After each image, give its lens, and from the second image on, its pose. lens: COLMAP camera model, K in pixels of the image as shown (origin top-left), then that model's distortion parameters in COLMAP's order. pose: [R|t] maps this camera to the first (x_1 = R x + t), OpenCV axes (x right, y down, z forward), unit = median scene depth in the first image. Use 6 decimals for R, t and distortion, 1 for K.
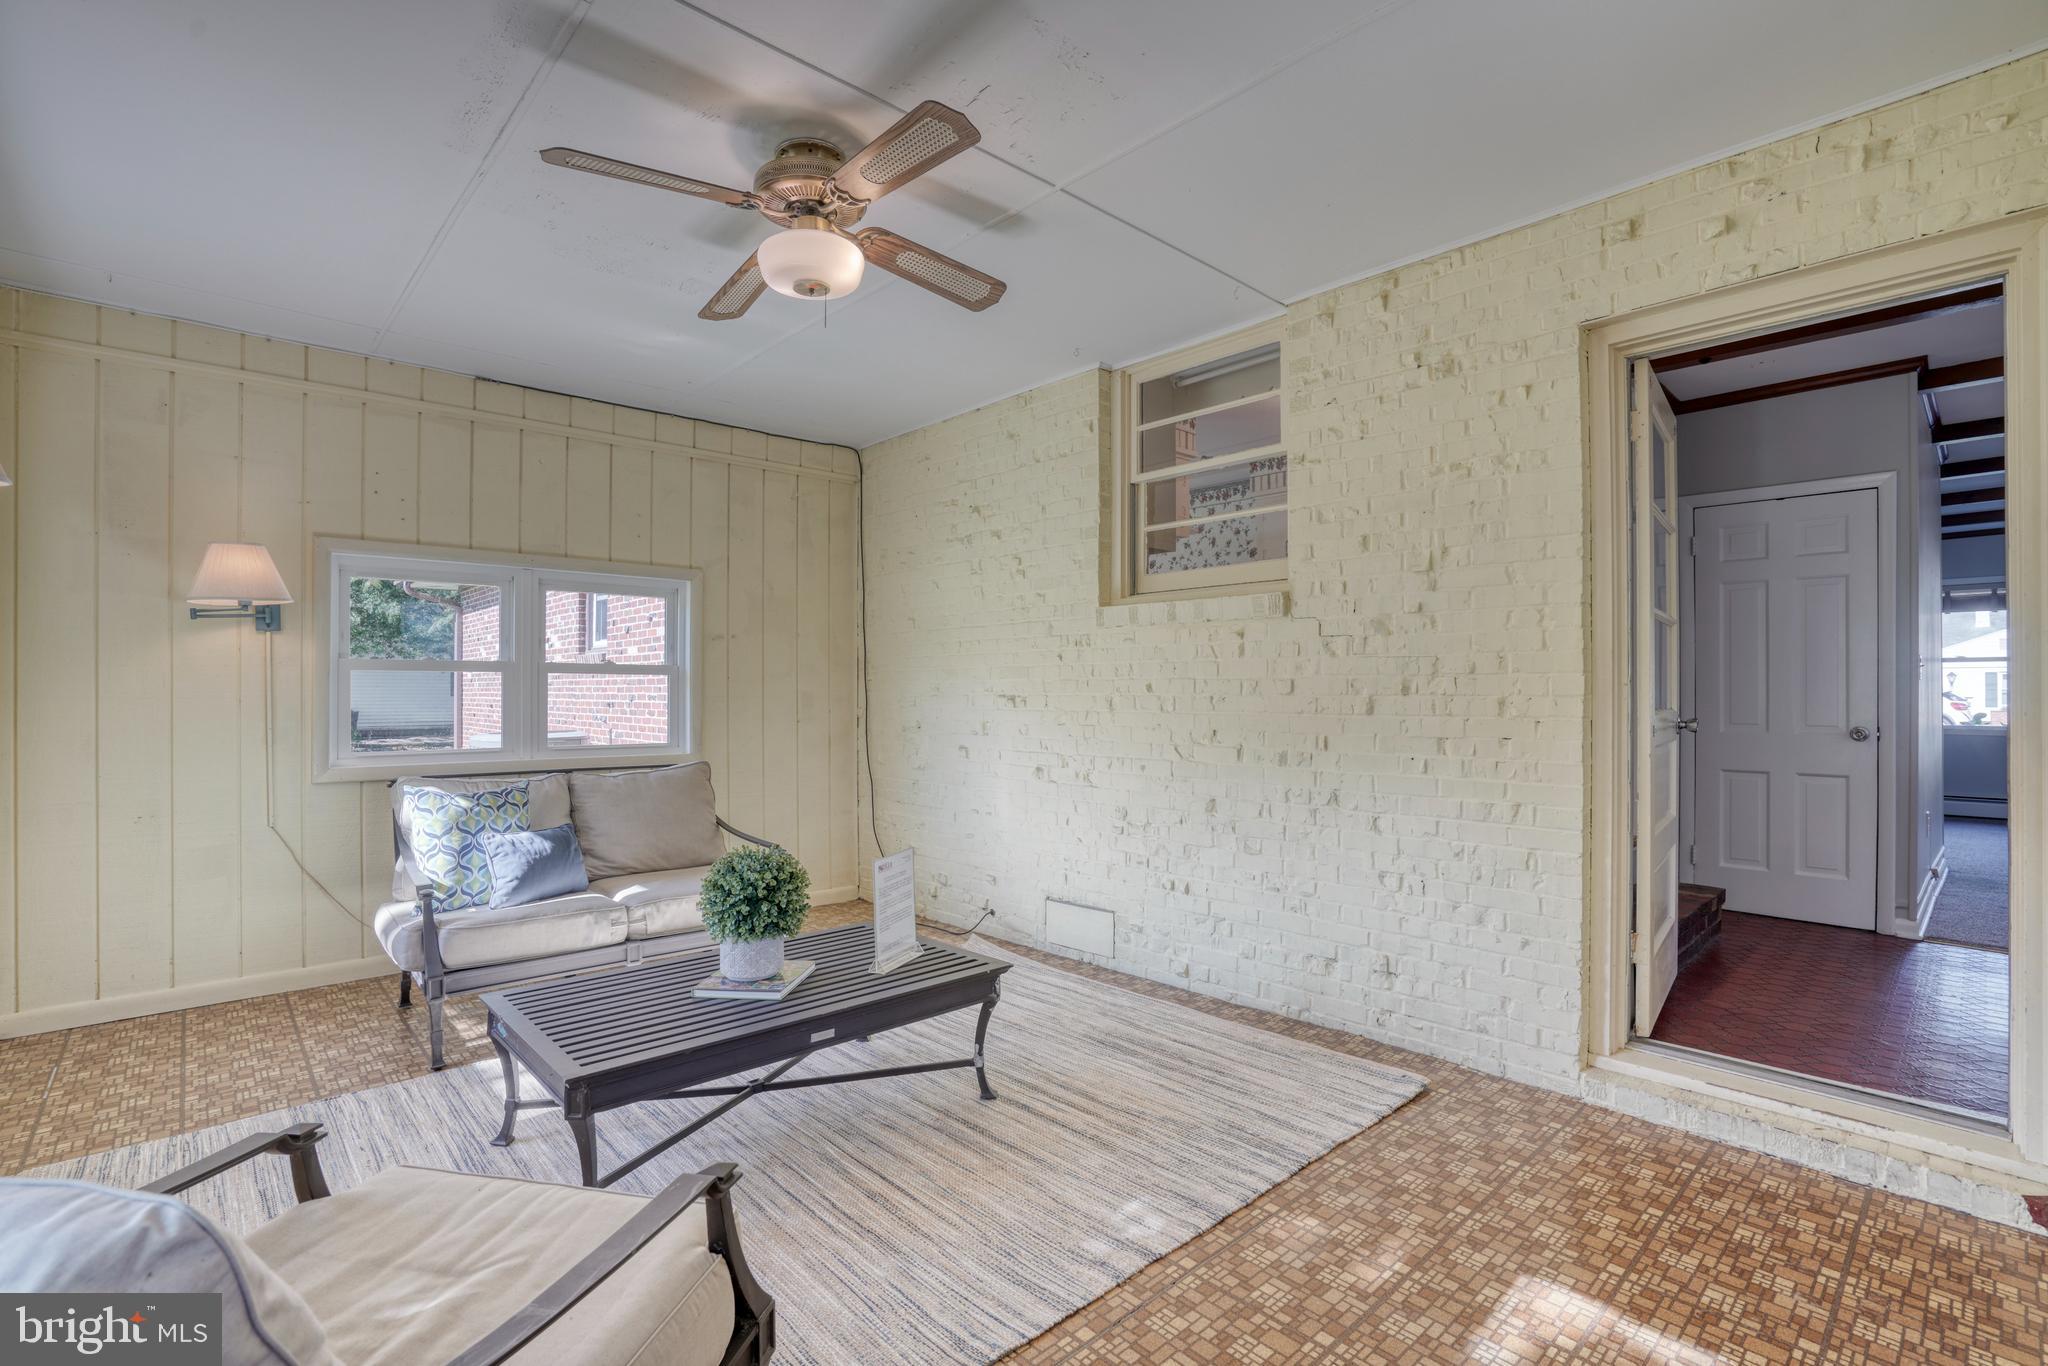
lens RADIAL K [[947.8, 0, 1018.1], [0, 947.8, 688.0], [0, 0, 1]] dist [-0.065211, 0.028082]
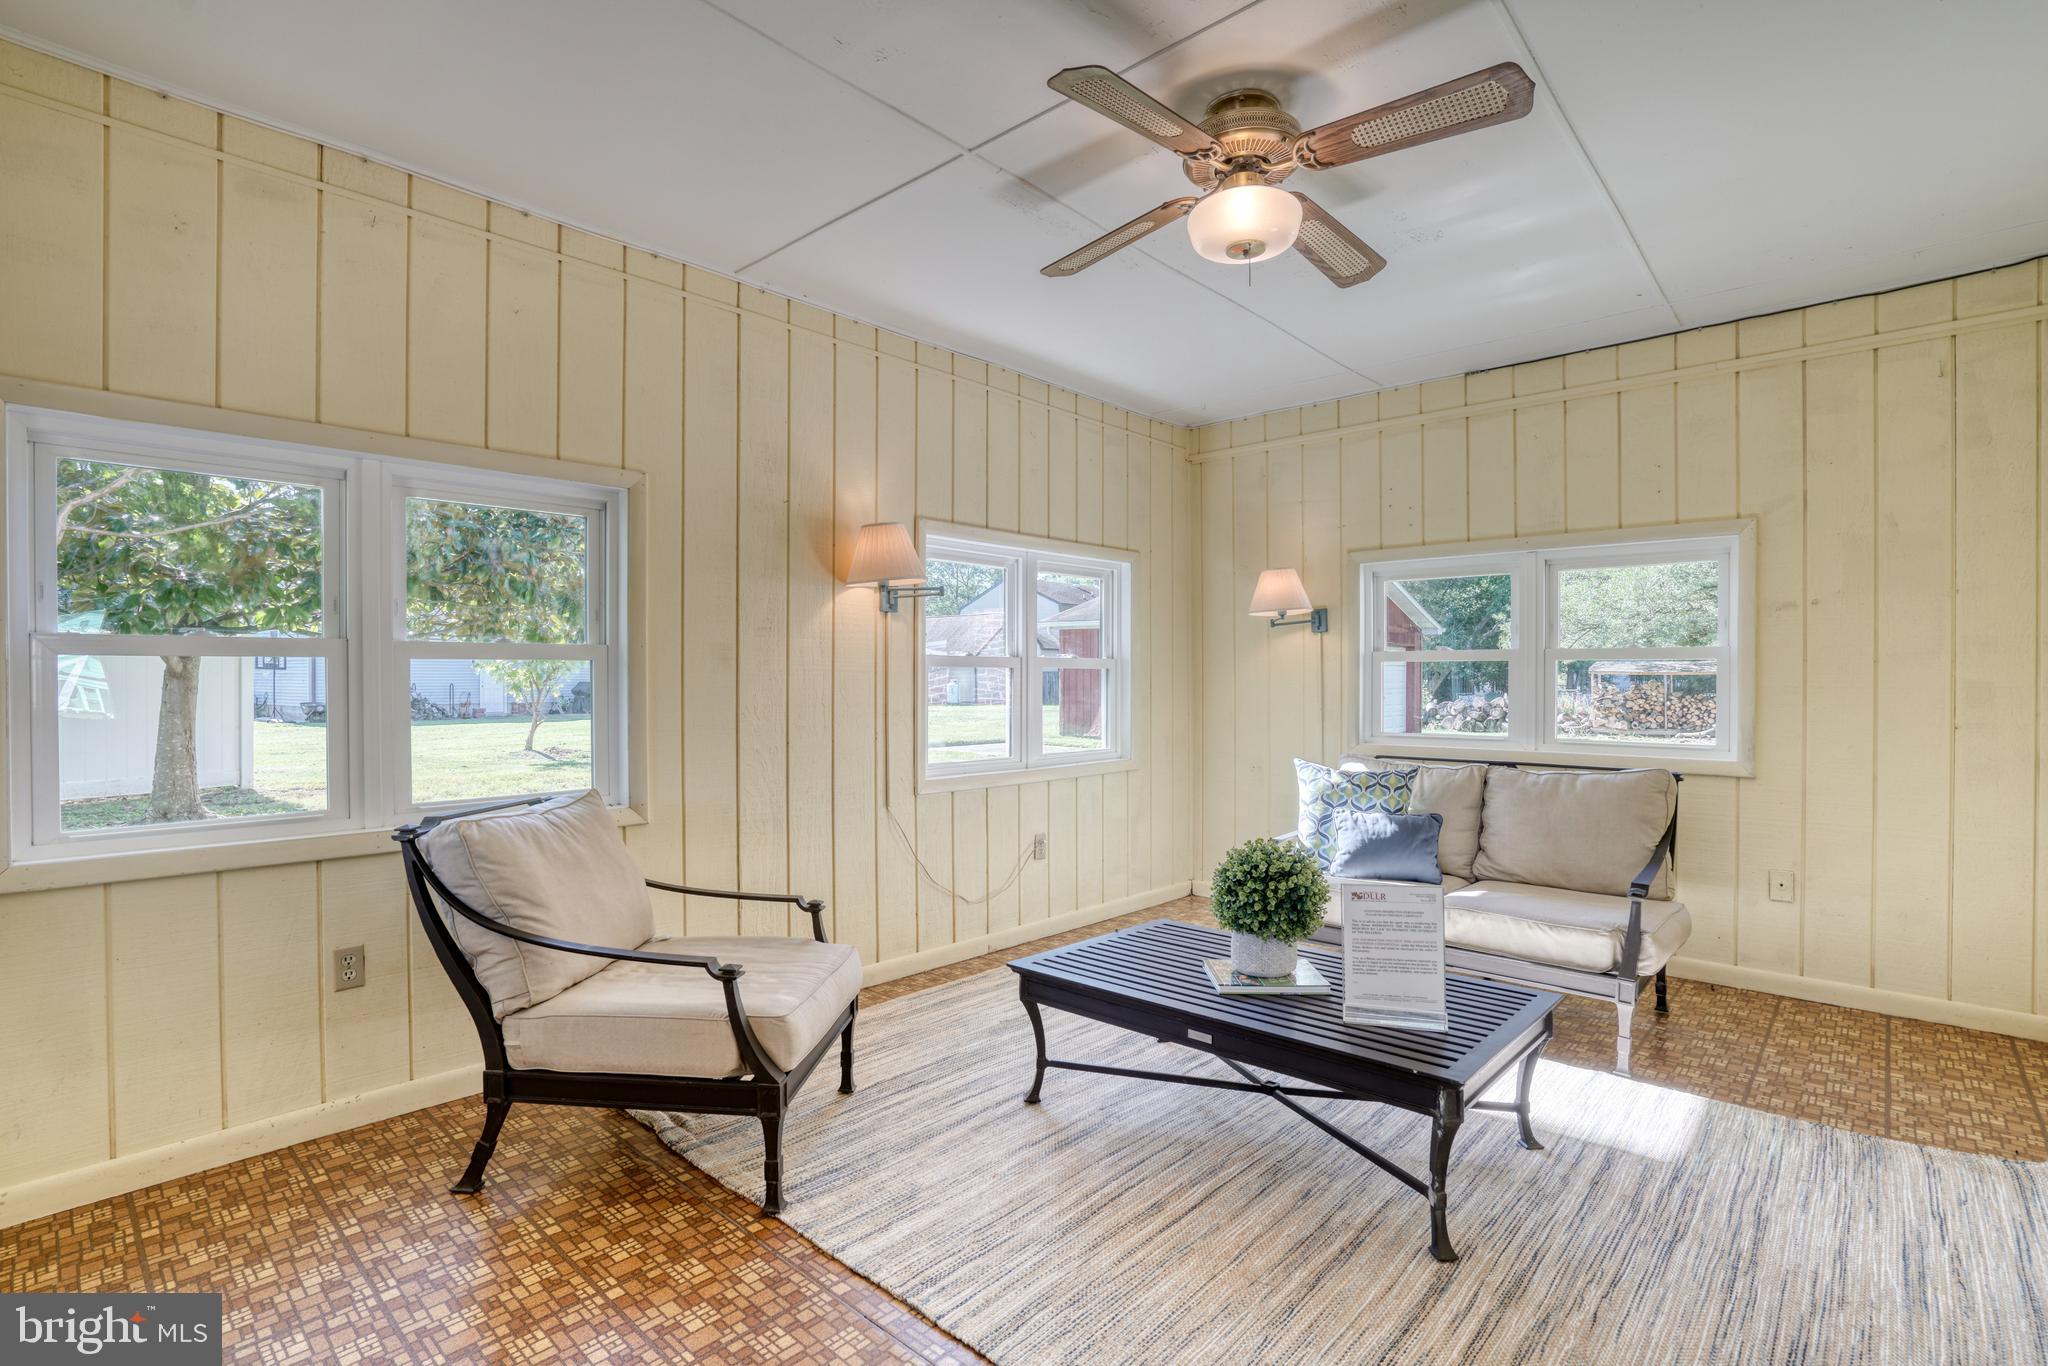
lens RADIAL K [[959.2, 0, 1003.6], [0, 959.2, 690.0], [0, 0, 1]] dist [-0.057755, 0.020731]
pose [[0.077436, 0.011304, -0.996933, 0.580480], [0.003609, 0.999926, 0.011618, 0.001006], [0.996991, -0.004498, 0.077389, 0.561344]]
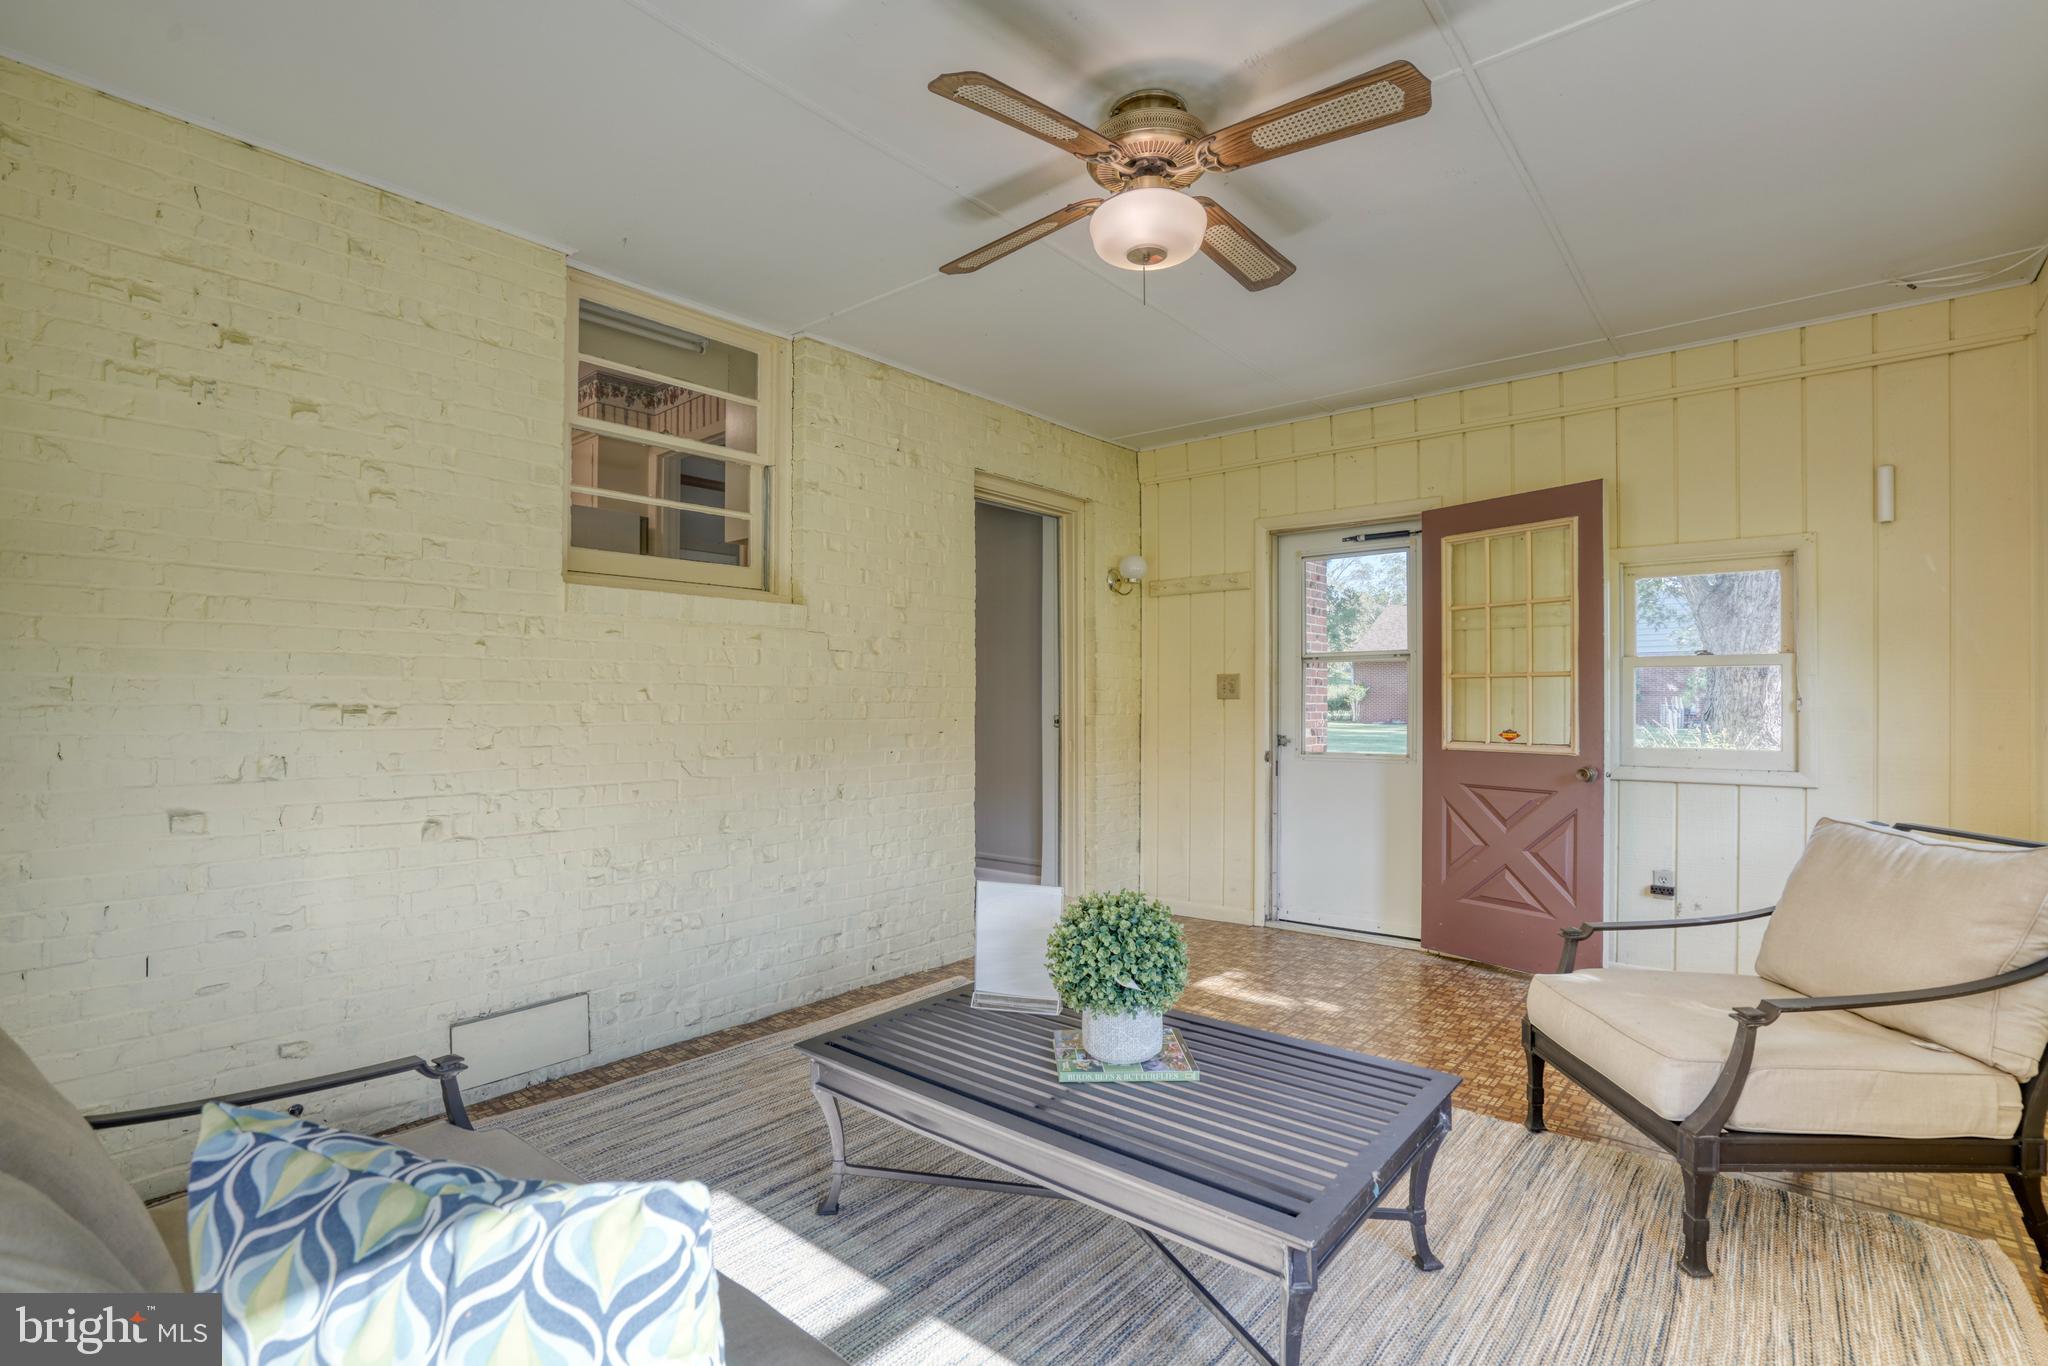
lens RADIAL K [[959.2, 0, 1003.6], [0, 959.2, 690.0], [0, 0, 1]] dist [-0.057755, 0.020731]
pose [[-0.118975, 0.014285, 0.992794, -0.921287], [-0.003158, 0.999886, -0.014766, 0.009665], [-0.992892, -0.004892, -0.118916, 1.021612]]
